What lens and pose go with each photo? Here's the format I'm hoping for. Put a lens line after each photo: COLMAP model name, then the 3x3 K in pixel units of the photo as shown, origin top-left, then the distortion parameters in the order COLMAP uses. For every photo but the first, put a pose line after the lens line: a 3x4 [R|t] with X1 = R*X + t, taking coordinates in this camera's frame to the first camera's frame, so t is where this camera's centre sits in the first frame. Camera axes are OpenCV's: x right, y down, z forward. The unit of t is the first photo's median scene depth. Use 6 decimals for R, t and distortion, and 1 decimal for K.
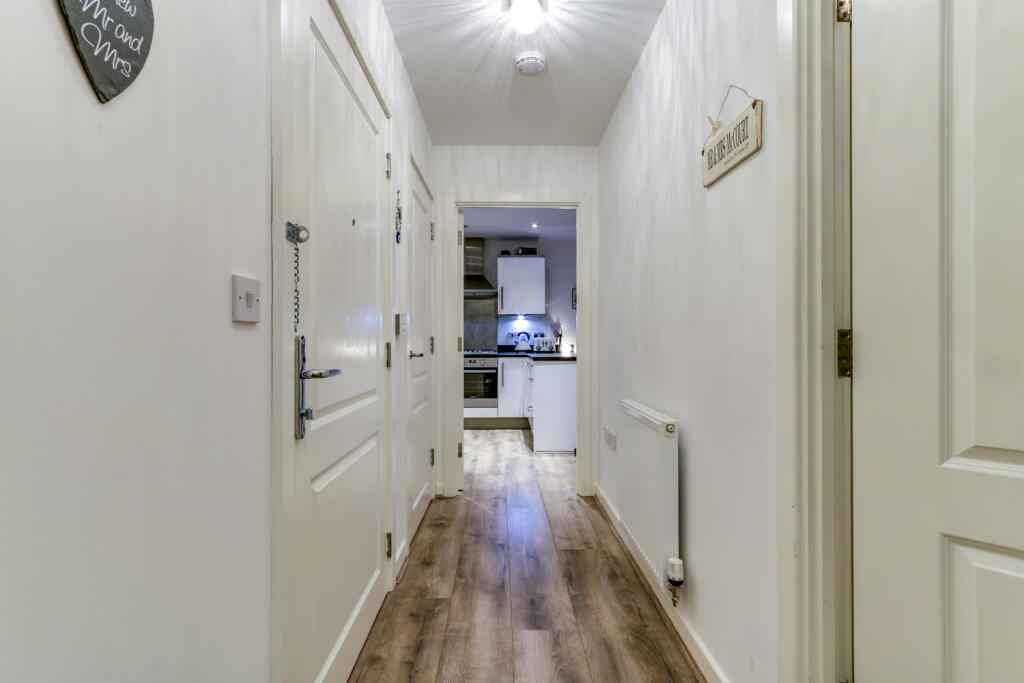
lens RADIAL K [[476.2, 0, 511.7], [0, 476.2, 341.2], [0, 0, 1]] dist [0.003977, 0.000205]
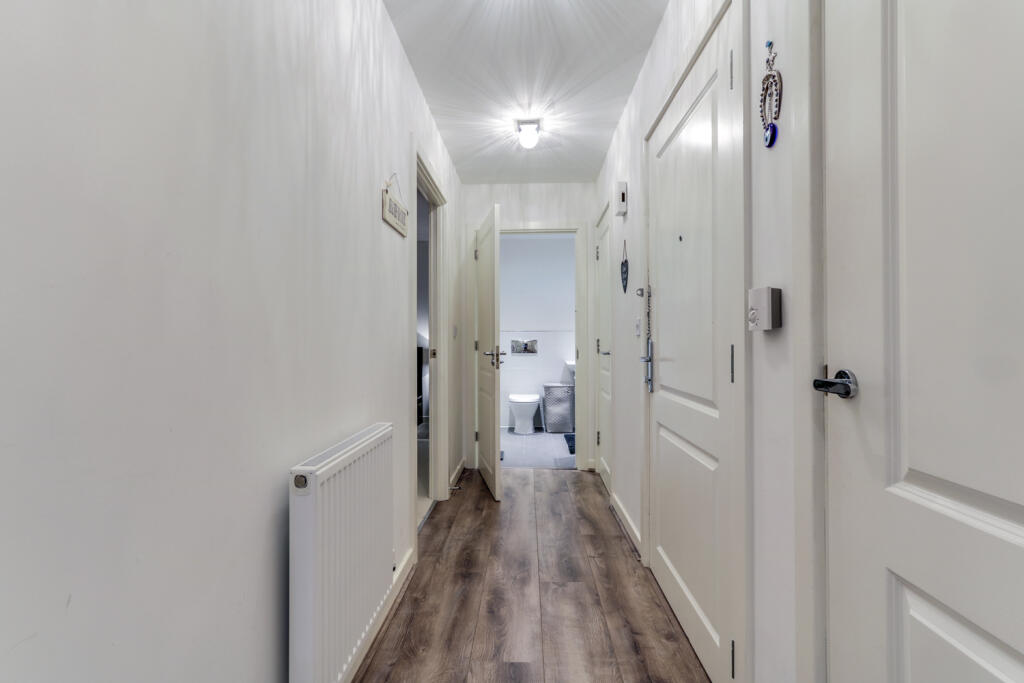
lens RADIAL K [[476.2, 0, 511.0], [0, 476.2, 342.2], [0, 0, 1]] dist [0.003977, 0.000205]
pose [[-0.998255, 0.006348, 0.058713, 0.005528], [0.005996, 0.999963, -0.006180, 0.004578], [-0.058750, -0.005817, -0.998256, 2.038840]]
